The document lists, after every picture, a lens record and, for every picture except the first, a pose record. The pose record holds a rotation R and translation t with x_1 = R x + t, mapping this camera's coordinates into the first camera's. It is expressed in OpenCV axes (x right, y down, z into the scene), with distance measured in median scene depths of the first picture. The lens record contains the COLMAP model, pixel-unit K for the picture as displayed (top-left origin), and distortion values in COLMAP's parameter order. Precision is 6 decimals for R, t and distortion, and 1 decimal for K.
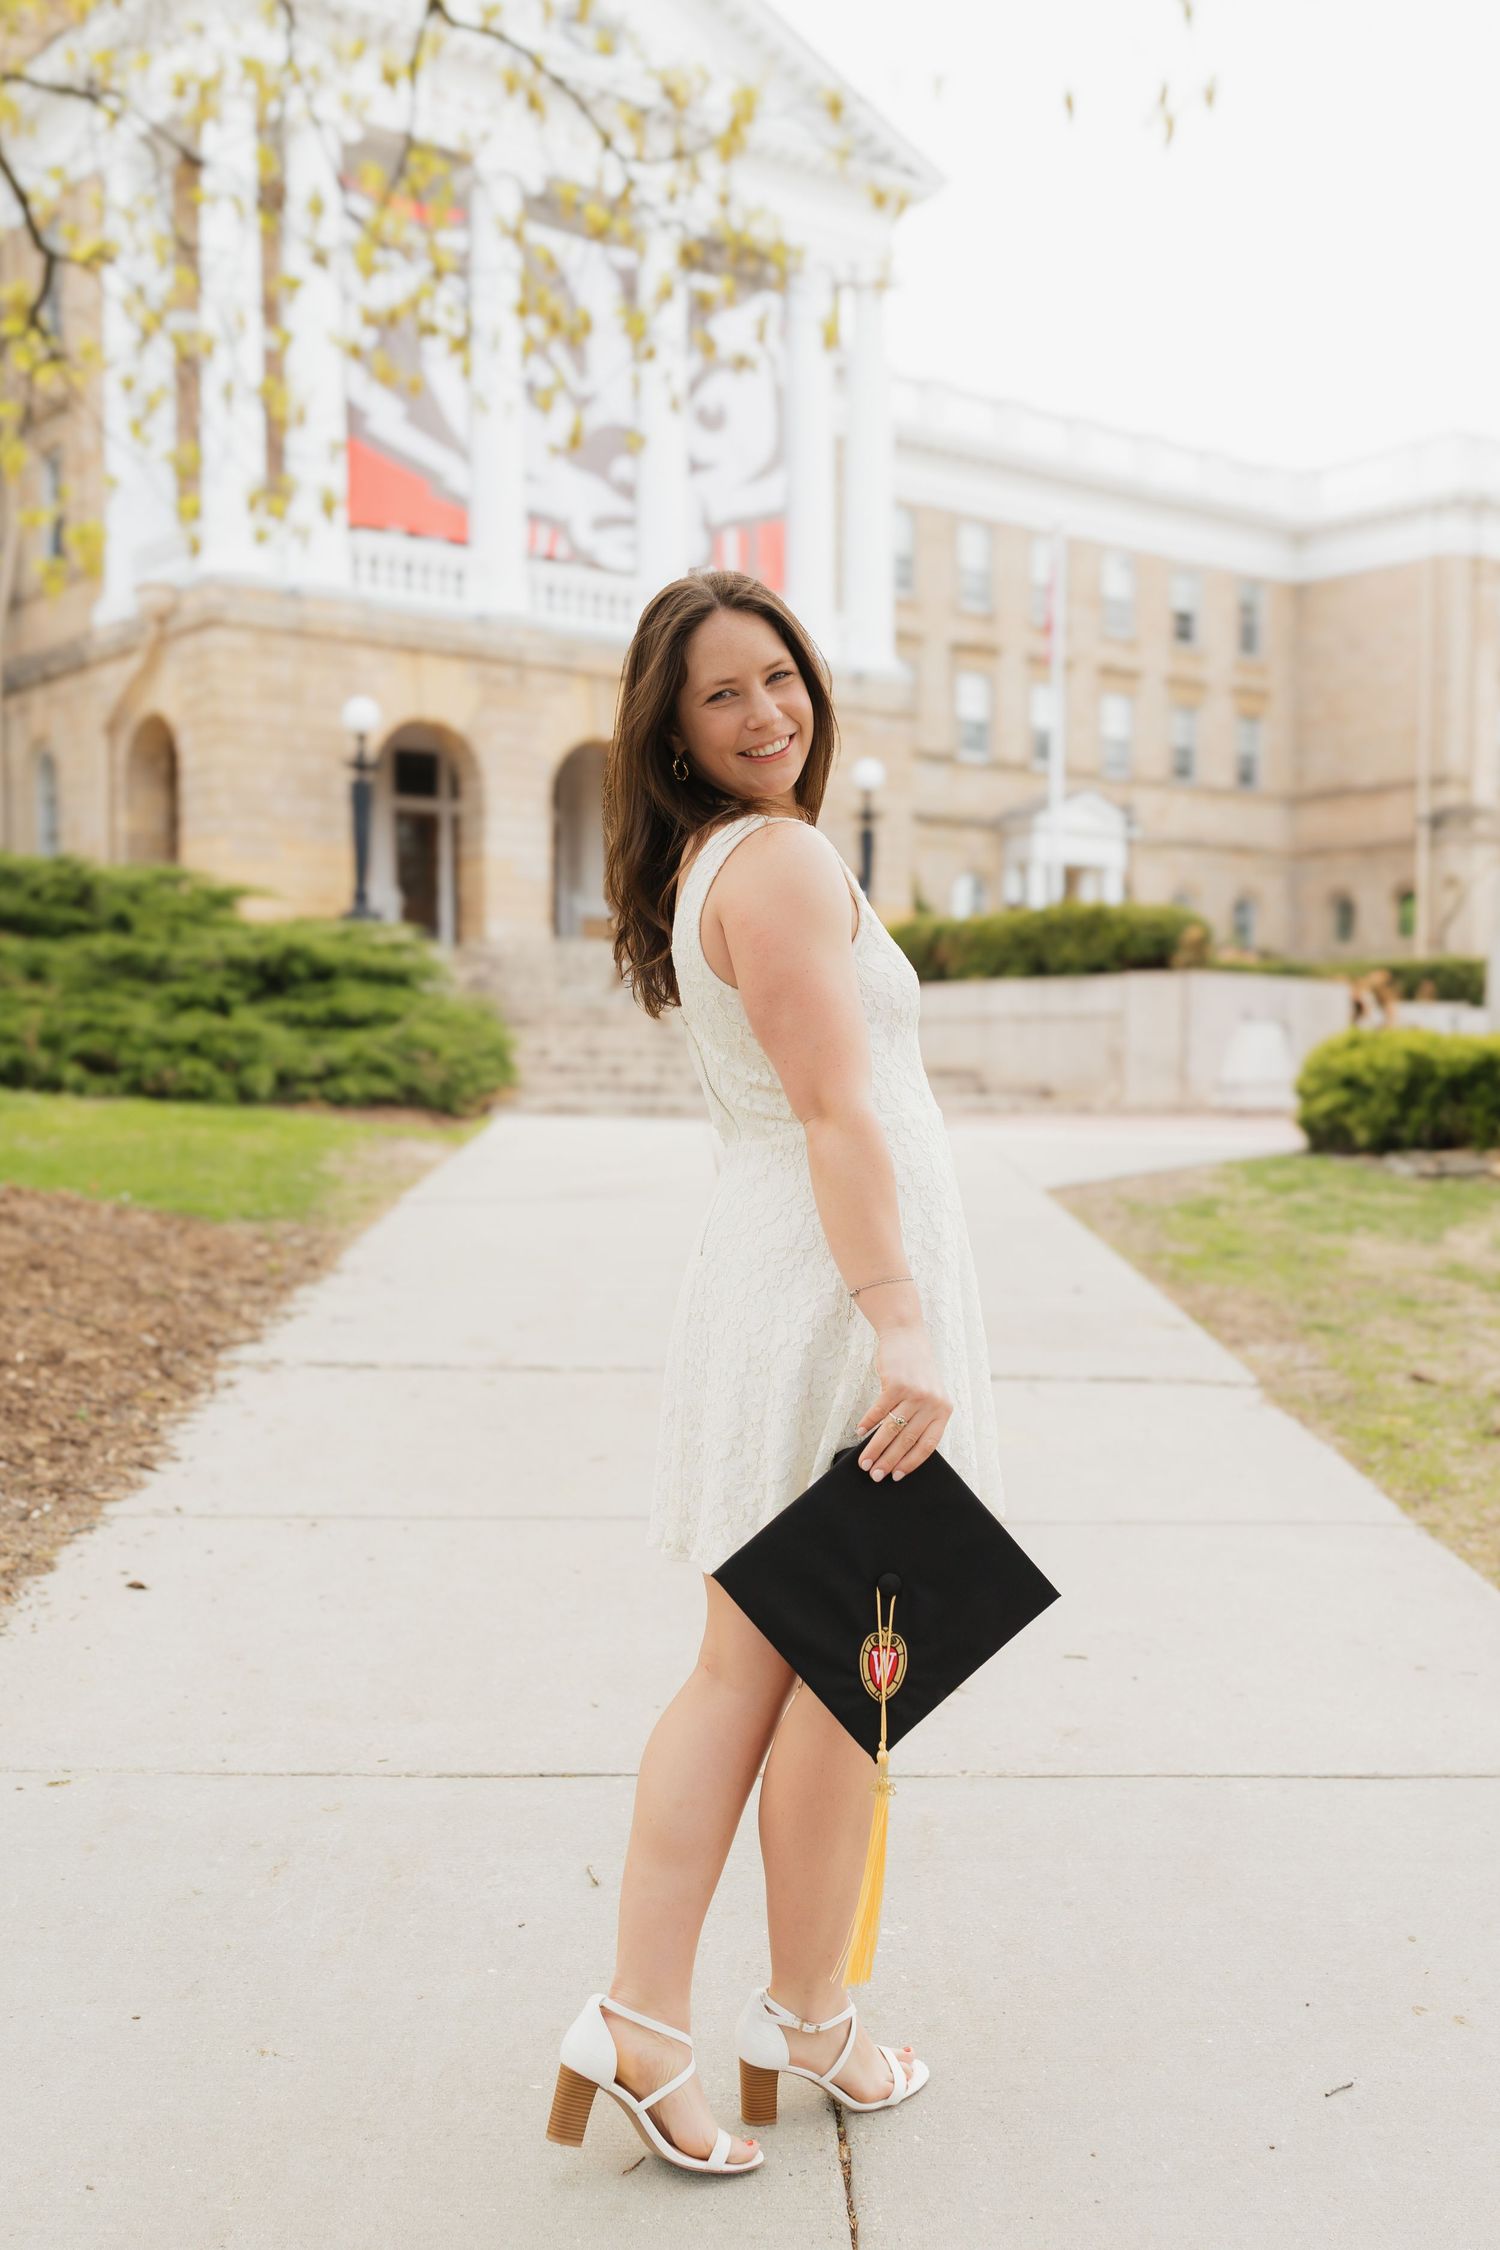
lens RADIAL K [[2307.5, 0, 754.7], [0, 2307.5, 1289.6], [0, 0, 1]] dist [-0.012790, 0.004816]
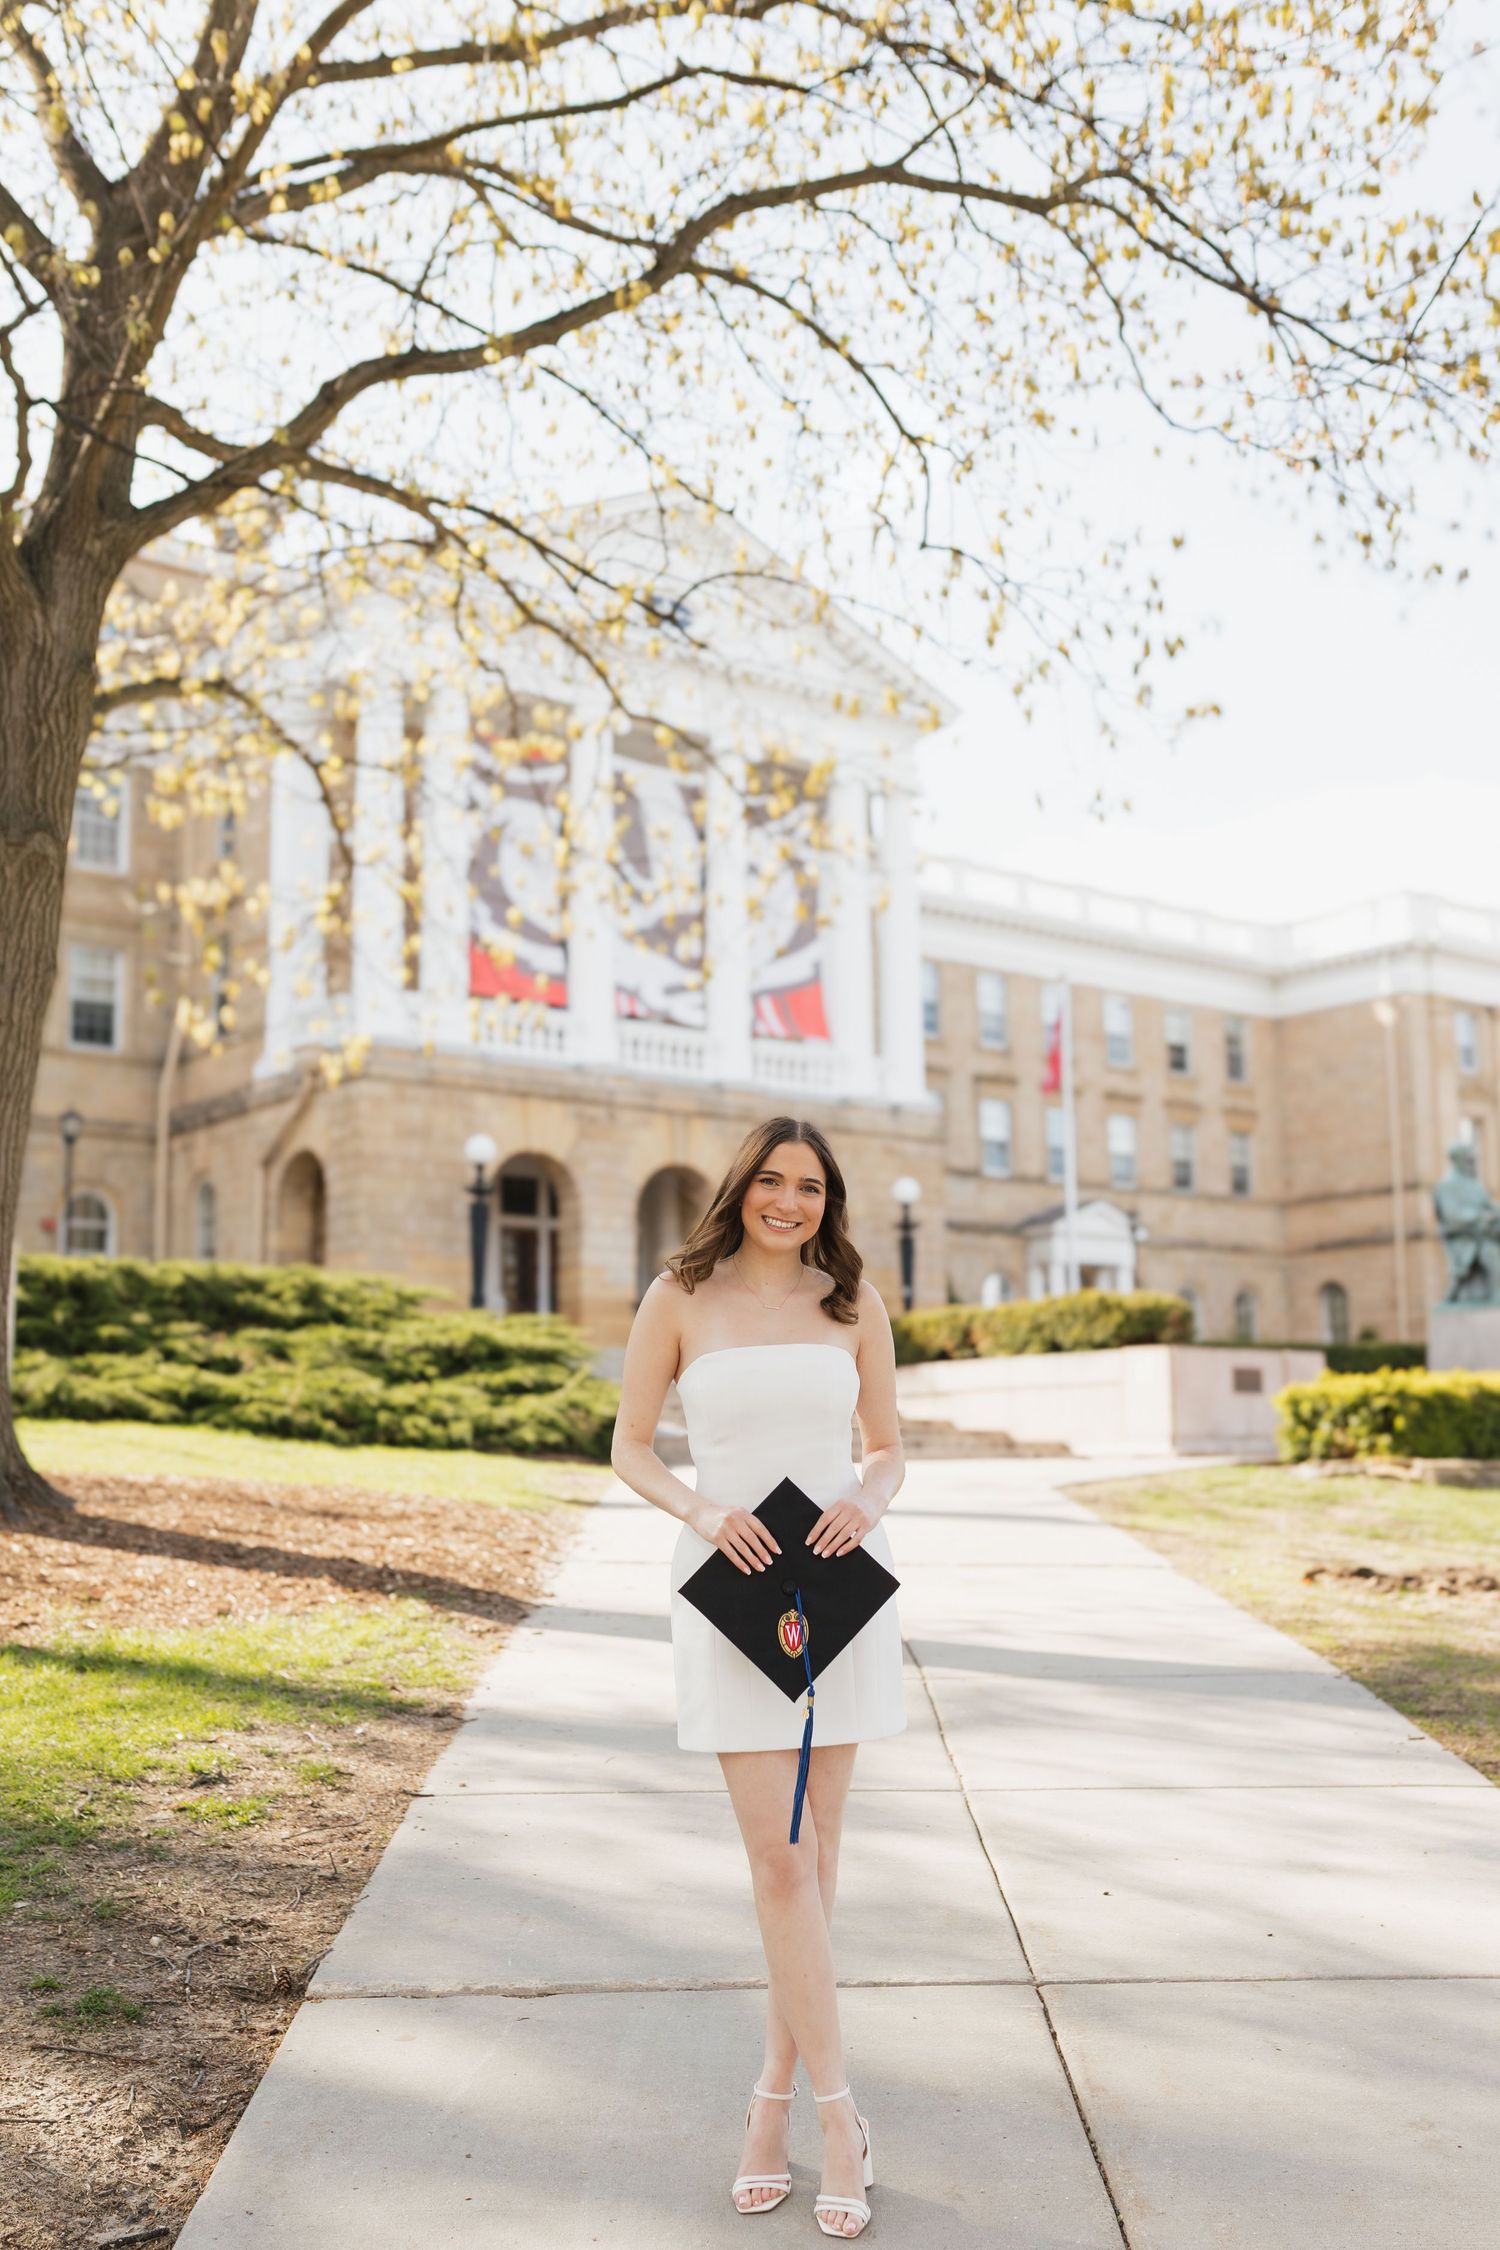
lens RADIAL K [[2294.5, 0, 750.0], [0, 2294.5, 1125.0], [0, 0, 1]] dist [-0.005483, -0.005533]
pose [[0.999756, -0.015578, -0.015663, -0.011077], [0.011305, 0.969927, -0.243133, 0.025398], [0.018979, 0.242896, 0.969867, -0.133321]]
